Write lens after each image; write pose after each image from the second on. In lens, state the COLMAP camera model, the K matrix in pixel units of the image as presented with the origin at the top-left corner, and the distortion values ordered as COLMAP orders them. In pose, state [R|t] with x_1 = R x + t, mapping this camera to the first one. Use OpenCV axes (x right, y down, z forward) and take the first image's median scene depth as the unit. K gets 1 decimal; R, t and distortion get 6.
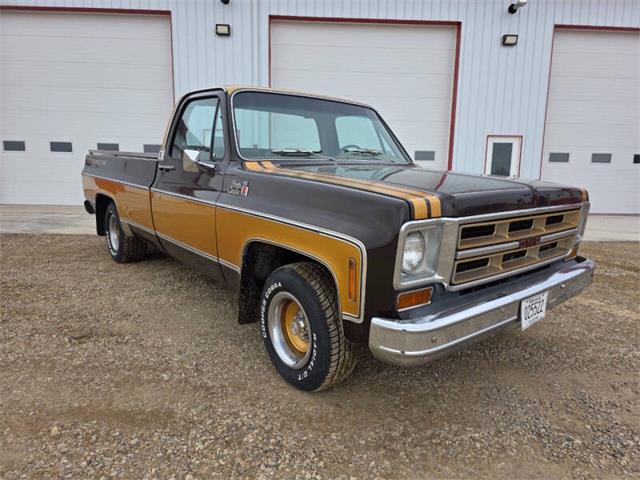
lens RADIAL K [[405.8, 0, 323.3], [0, 405.8, 231.3], [0, 0, 1]] dist [0.017839, -0.002675]
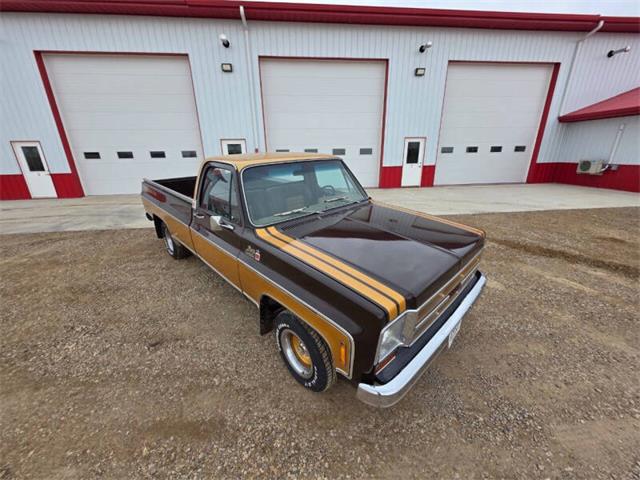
lens RADIAL K [[238.6, 0, 315.9], [0, 238.6, 217.9], [0, 0, 1]] dist [-0.002660, 0.004029]
pose [[0.996891, -0.053985, 0.057397, -0.035960], [0.042938, 0.982955, 0.178763, -0.392301], [-0.066069, -0.175742, 0.982217, 0.211946]]
